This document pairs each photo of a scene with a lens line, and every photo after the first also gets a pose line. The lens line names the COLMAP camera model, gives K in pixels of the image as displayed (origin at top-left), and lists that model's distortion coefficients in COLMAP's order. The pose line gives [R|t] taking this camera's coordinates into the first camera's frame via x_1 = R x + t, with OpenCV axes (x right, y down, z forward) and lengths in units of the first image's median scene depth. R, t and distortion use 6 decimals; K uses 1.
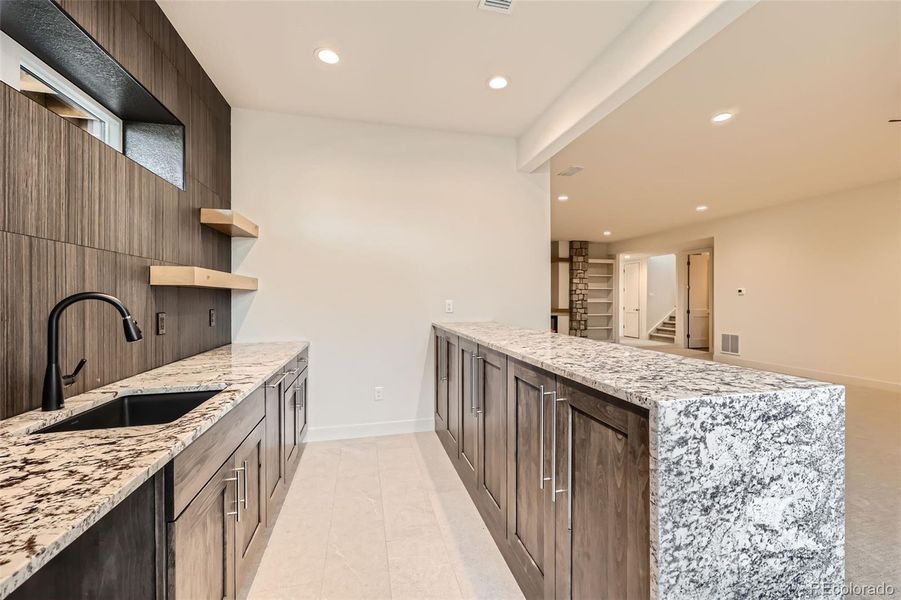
lens RADIAL K [[368.1, 0, 451.4], [0, 368.1, 294.2], [0, 0, 1]] dist [0.001226, -0.000040]
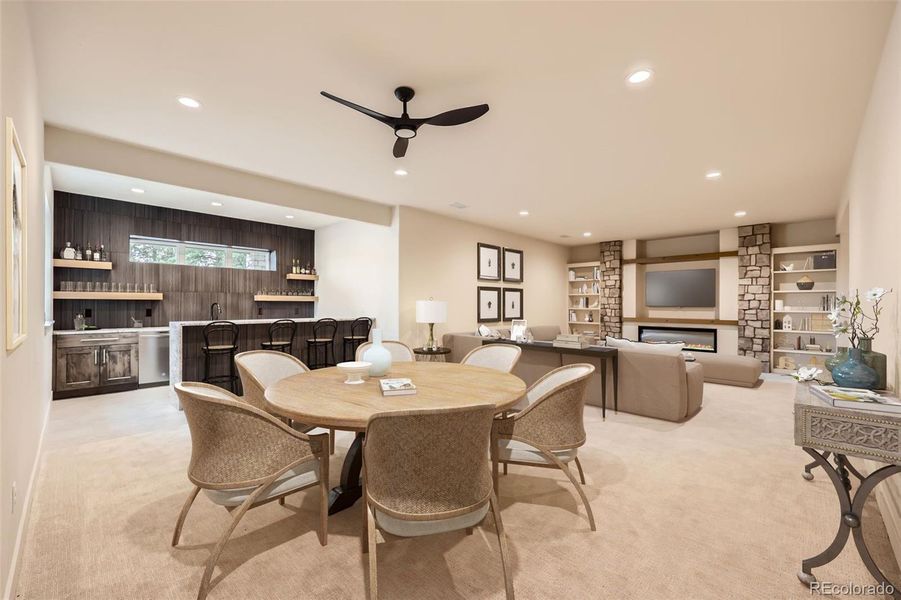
lens RADIAL K [[365.9, 0, 450.5], [0, 365.9, 300.0], [0, 0, 1]] dist [-0.001073, -0.000074]
pose [[0.529213, -0.013279, -0.848385, 7.023783], [0.006069, 0.999911, -0.011865, 0.045448], [0.848468, 0.001131, 0.529246, 1.561175]]
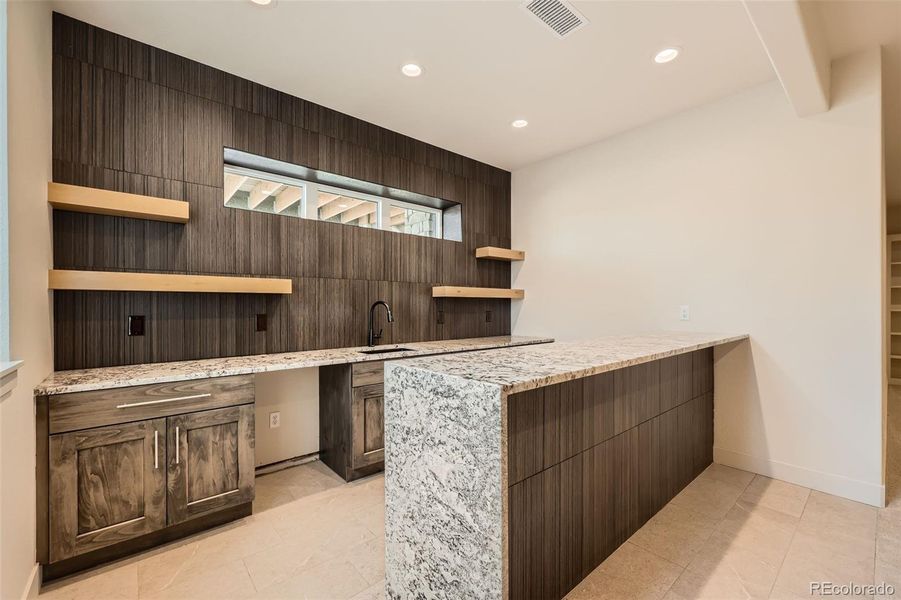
lens RADIAL K [[369.9, 0, 450.6], [0, 369.9, 302.8], [0, 0, 1]] dist [-0.001574, -0.000035]
pose [[0.453119, -0.007474, -0.891418, 2.001362], [0.007286, 0.999963, -0.004680, 0.028904], [0.891420, -0.004375, 0.453157, 0.453498]]
